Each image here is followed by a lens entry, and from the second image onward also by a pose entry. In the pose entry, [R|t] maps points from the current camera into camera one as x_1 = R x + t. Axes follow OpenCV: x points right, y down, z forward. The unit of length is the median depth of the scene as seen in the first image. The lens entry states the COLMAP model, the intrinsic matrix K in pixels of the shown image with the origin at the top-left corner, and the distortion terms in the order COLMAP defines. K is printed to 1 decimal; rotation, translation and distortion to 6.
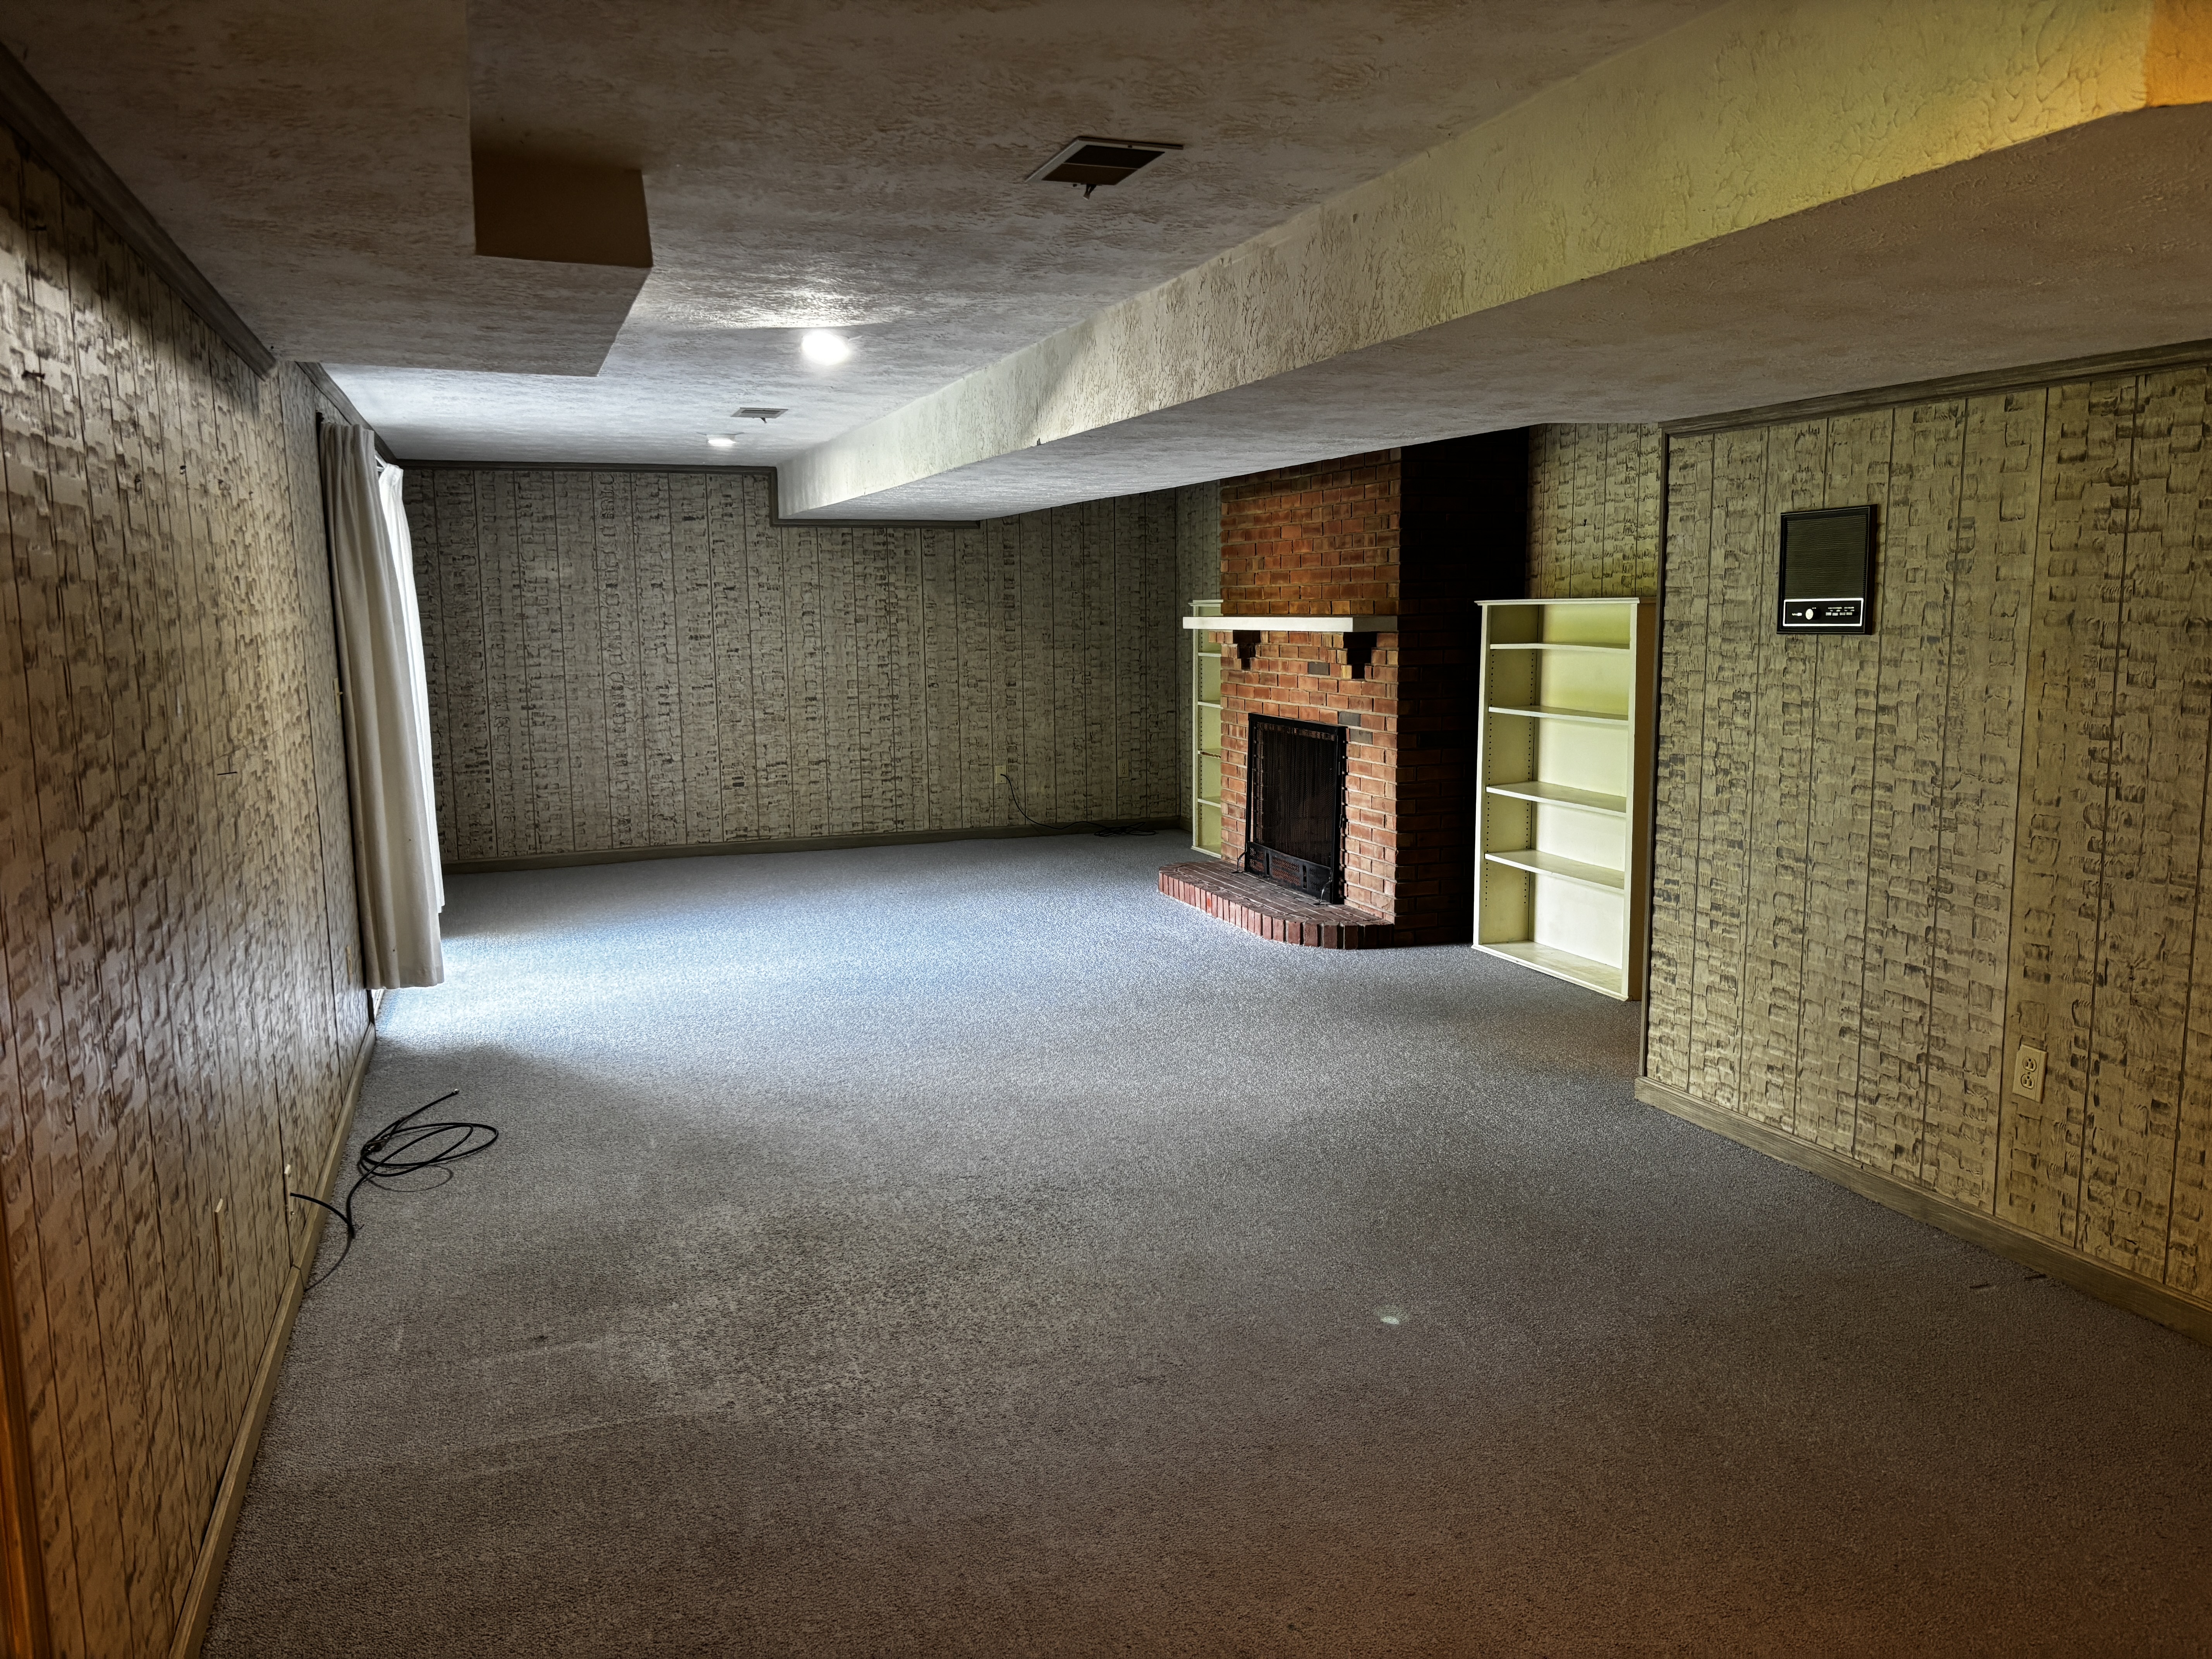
lens RADIAL K [[1672.3, 0, 1106.5], [0, 1672.3, 829.5], [0, 0, 1]] dist [0.008498, -0.010120]
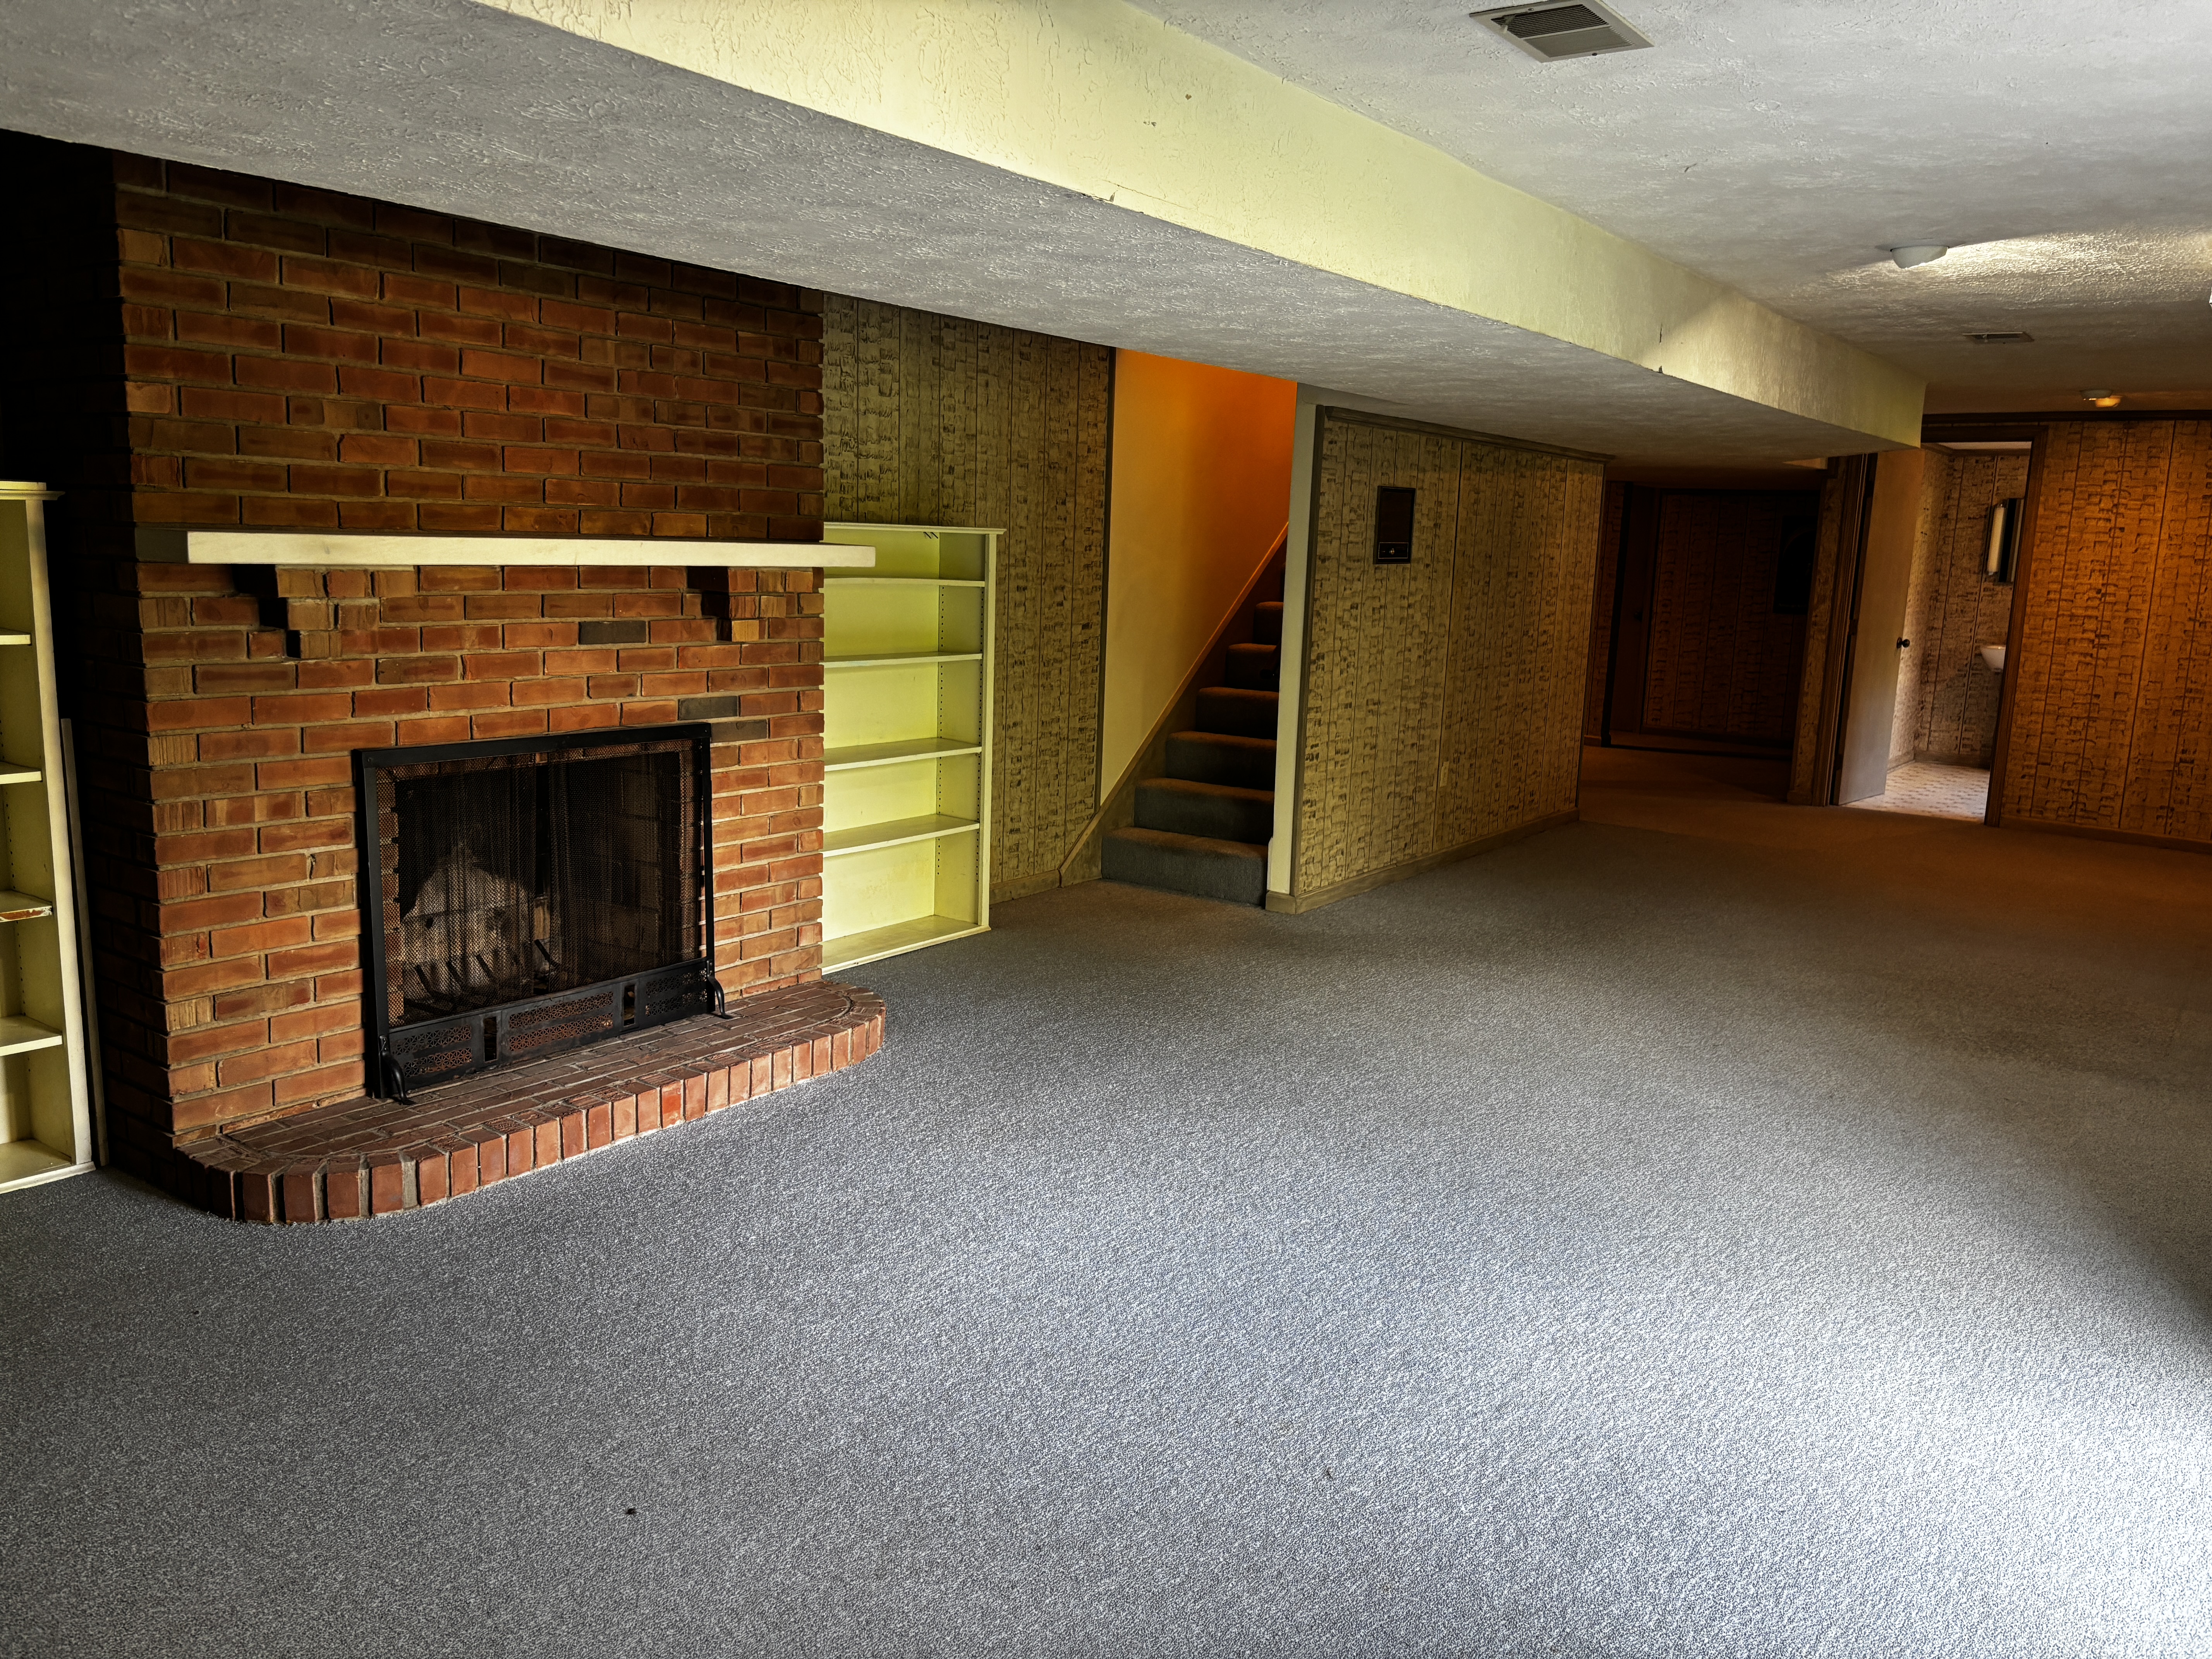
lens RADIAL K [[1672.3, 0, 1105.0], [0, 1672.3, 841.1], [0, 0, 1]] dist [0.008498, -0.010120]
pose [[-0.570406, -0.153516, 0.806889, -0.455563], [0.084093, 0.966301, 0.243293, -0.160930], [-0.817047, 0.206629, -0.538274, 1.256981]]
